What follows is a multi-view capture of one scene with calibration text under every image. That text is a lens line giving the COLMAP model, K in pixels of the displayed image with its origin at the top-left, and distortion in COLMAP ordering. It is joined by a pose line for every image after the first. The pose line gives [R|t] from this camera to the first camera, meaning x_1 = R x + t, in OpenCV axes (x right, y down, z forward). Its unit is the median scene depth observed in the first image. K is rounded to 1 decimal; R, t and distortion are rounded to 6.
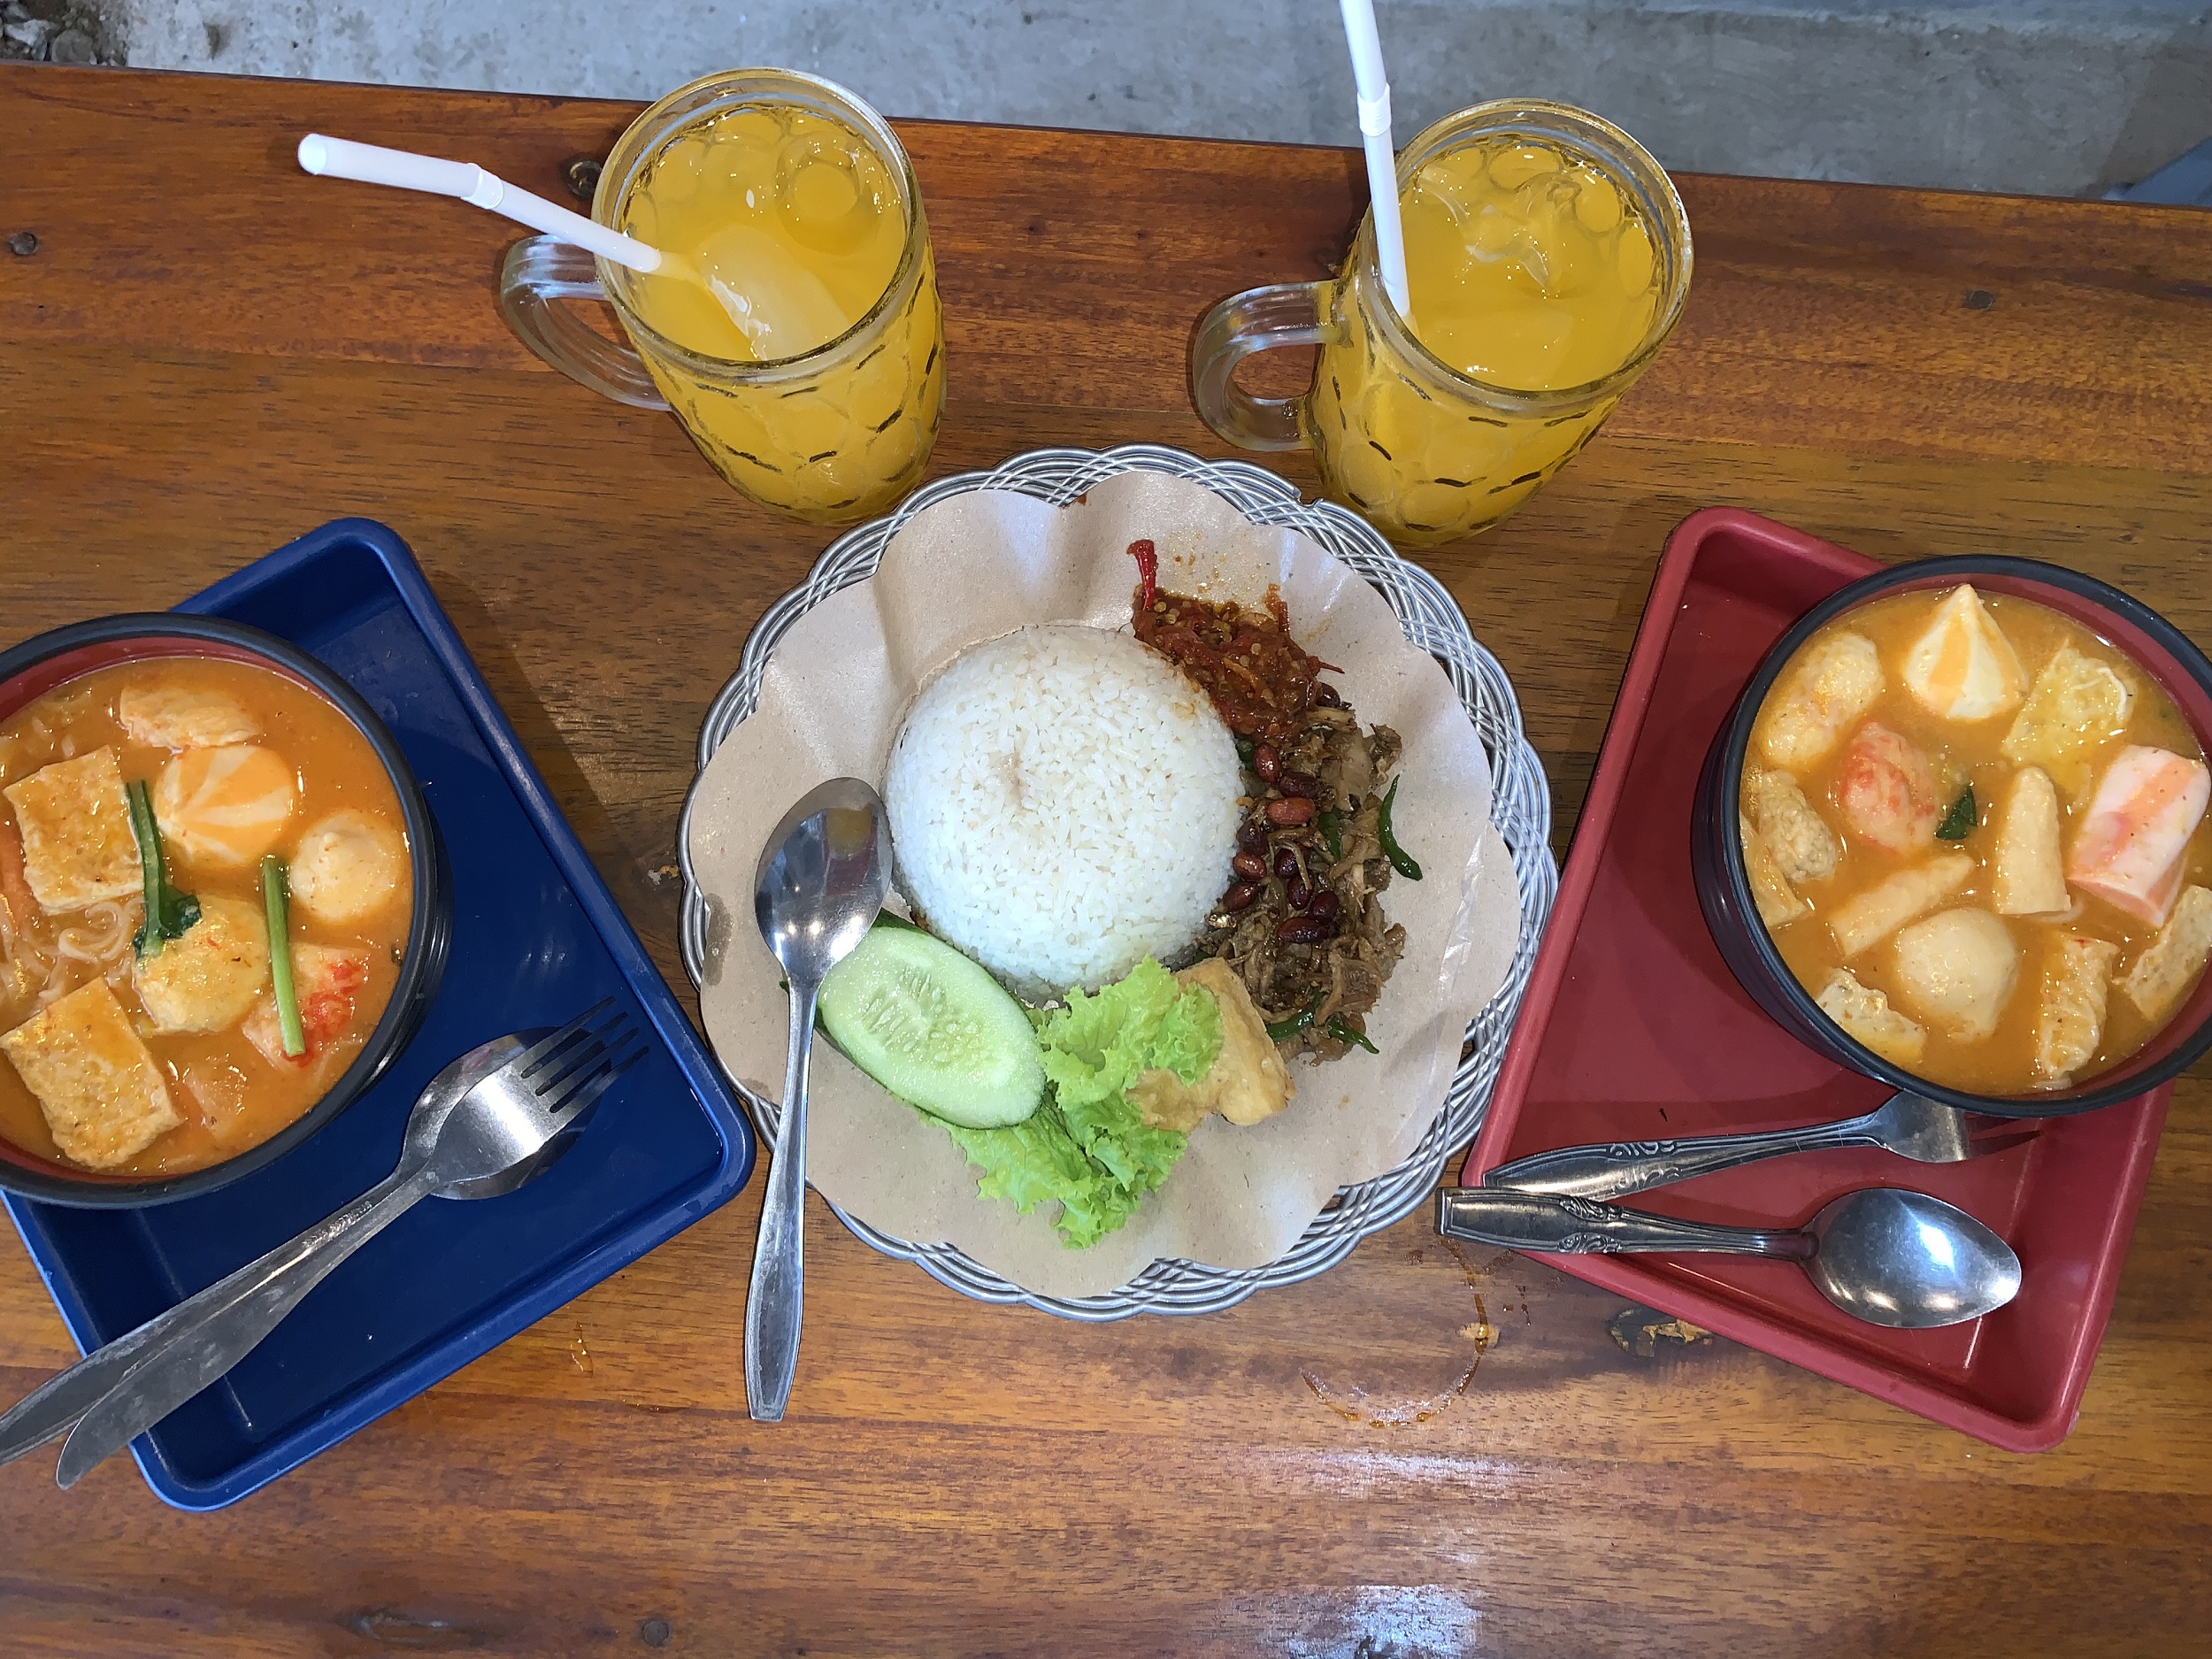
lens RADIAL K [[1751.1, 0, 1141.2], [0, 1751.1, 827.2], [0, 0, 1]] dist [0.010912, 0.000815]
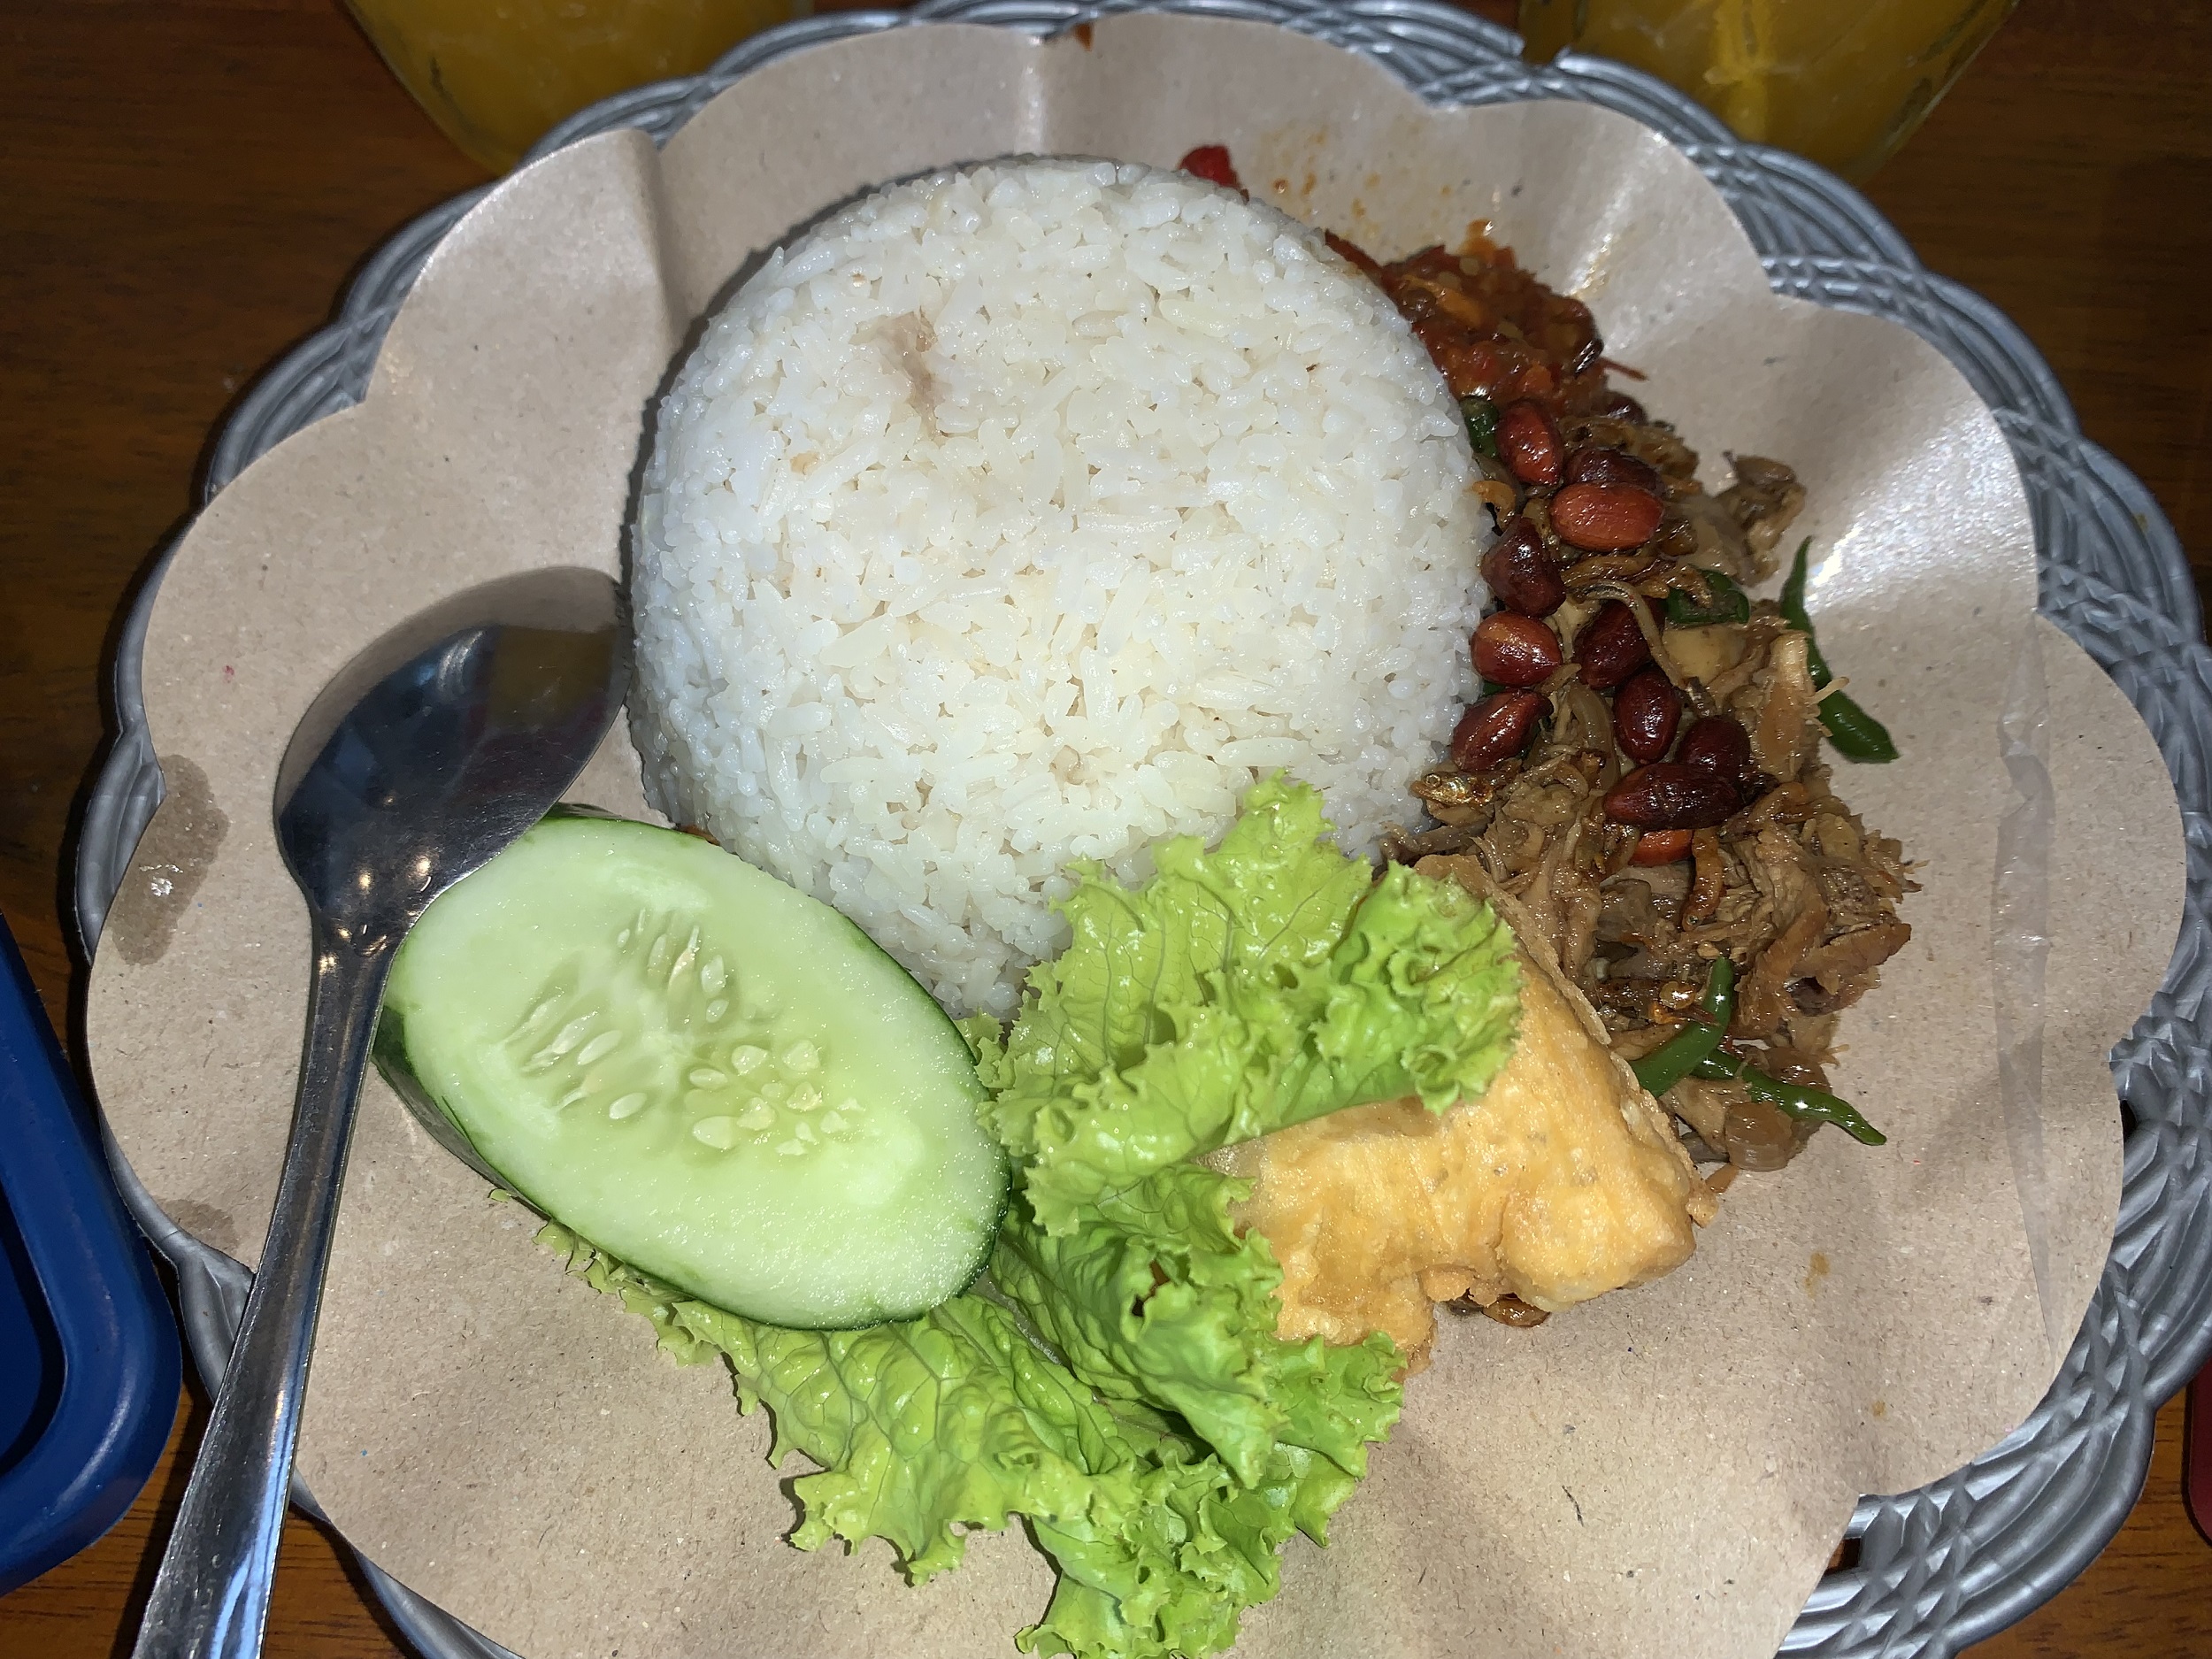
lens RADIAL K [[1795.0, 0, 1106.0], [0, 1795.0, 829.5], [0, 0, 1]] dist [-0.041594, 0.000971]
pose [[0.999417, -0.026418, -0.021619, -0.023383], [0.018569, 0.952149, -0.305070, 0.184583], [0.028643, 0.304491, 0.952085, 0.629624]]
